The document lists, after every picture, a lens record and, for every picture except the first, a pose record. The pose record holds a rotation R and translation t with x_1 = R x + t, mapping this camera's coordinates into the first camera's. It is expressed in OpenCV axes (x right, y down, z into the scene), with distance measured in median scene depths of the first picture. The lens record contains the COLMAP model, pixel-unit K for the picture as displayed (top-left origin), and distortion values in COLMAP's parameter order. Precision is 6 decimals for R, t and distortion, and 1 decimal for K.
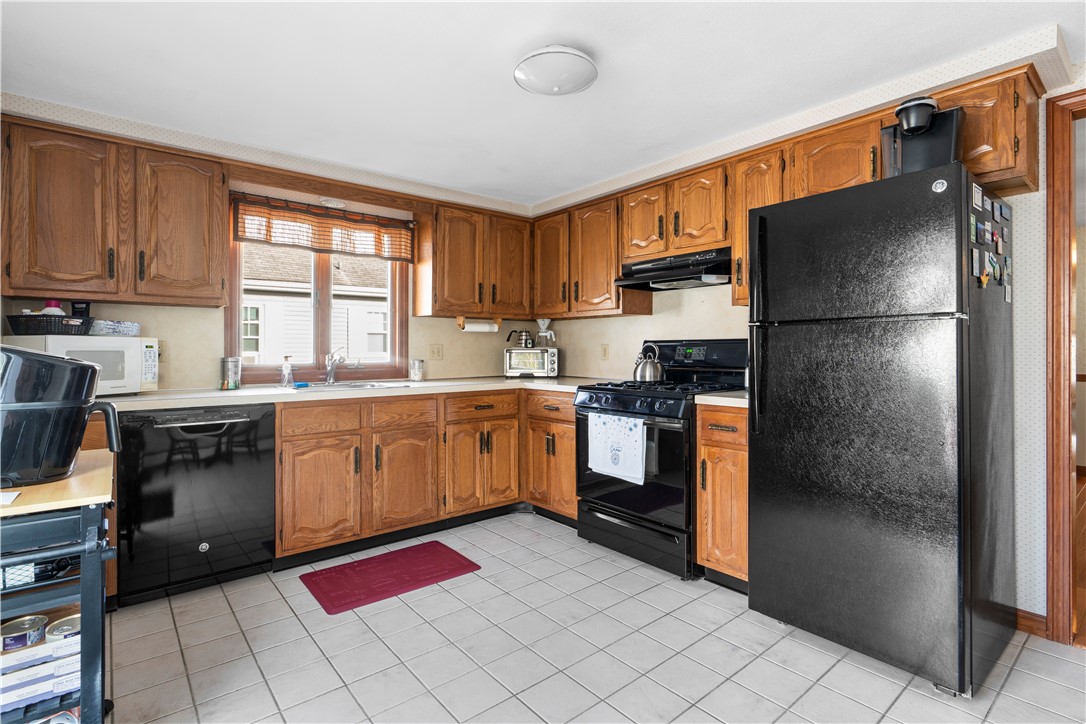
lens RADIAL K [[531.4, 0, 540.6], [0, 531.4, 347.4], [0, 0, 1]] dist [-0.003971, -0.000239]
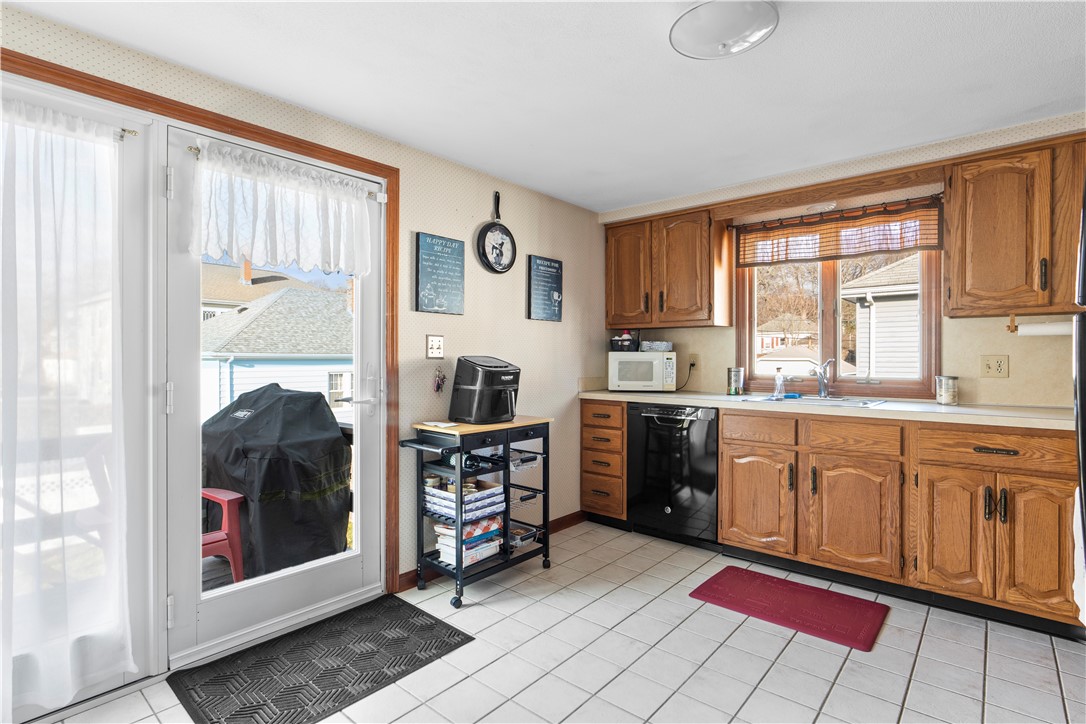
lens RADIAL K [[531.4, 0, 542.9], [0, 531.4, 360.4], [0, 0, 1]] dist [-0.003971, -0.000239]
pose [[0.171327, 0.005915, -0.985197, 0.484282], [0.000272, 0.999982, 0.006051, -0.004640], [0.985214, -0.001304, 0.171322, 0.361744]]
